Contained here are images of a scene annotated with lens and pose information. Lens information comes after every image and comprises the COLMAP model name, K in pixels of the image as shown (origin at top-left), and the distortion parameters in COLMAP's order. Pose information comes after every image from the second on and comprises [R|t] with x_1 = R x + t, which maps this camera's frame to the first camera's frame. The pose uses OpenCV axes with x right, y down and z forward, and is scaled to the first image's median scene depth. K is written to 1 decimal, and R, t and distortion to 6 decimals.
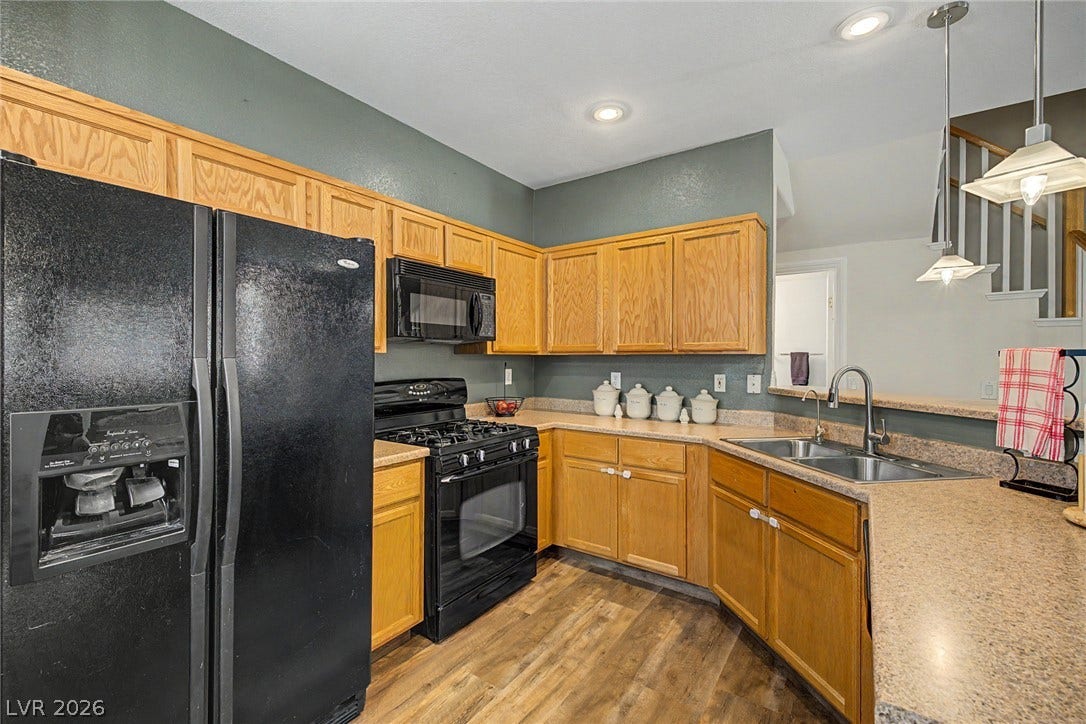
lens RADIAL K [[457.0, 0, 541.0], [0, 457.0, 359.6], [0, 0, 1]] dist [0.005298, 0.000216]
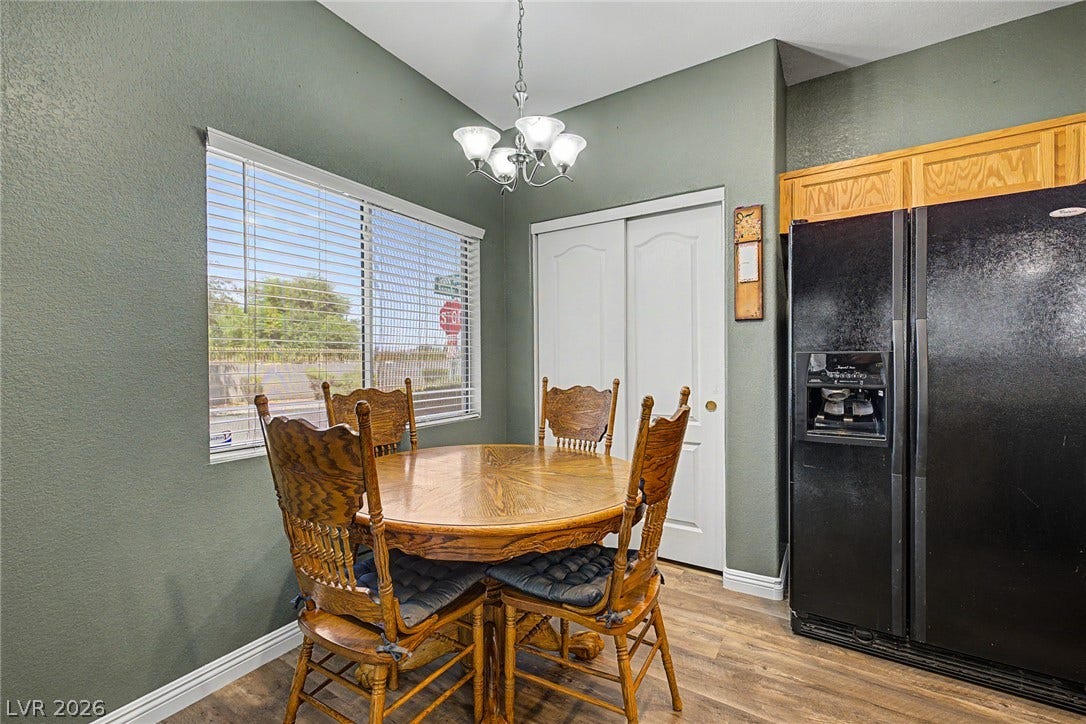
lens RADIAL K [[454.1, 0, 538.1], [0, 454.1, 361.9], [0, 0, 1]] dist [0.005957, 0.000021]
pose [[0.053065, 0.005007, -0.998579, 0.265987], [-0.000798, 0.999987, 0.004971, 0.053969], [0.998591, 0.000533, 0.053068, -0.075149]]
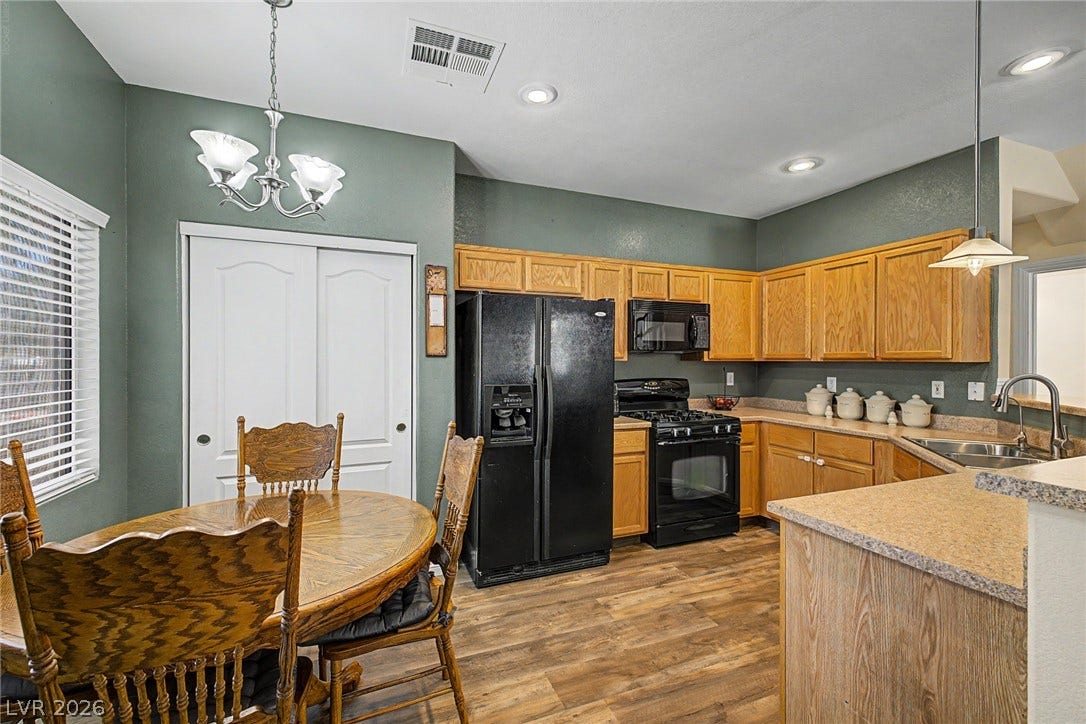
lens RADIAL K [[457.0, 0, 541.0], [0, 457.0, 359.6], [0, 0, 1]] dist [0.005298, 0.000216]
pose [[0.839446, 0.000867, -0.543442, 0.224351], [-0.003844, 0.999983, -0.004341, -0.008993], [0.543429, 0.005733, 0.839435, -0.401674]]
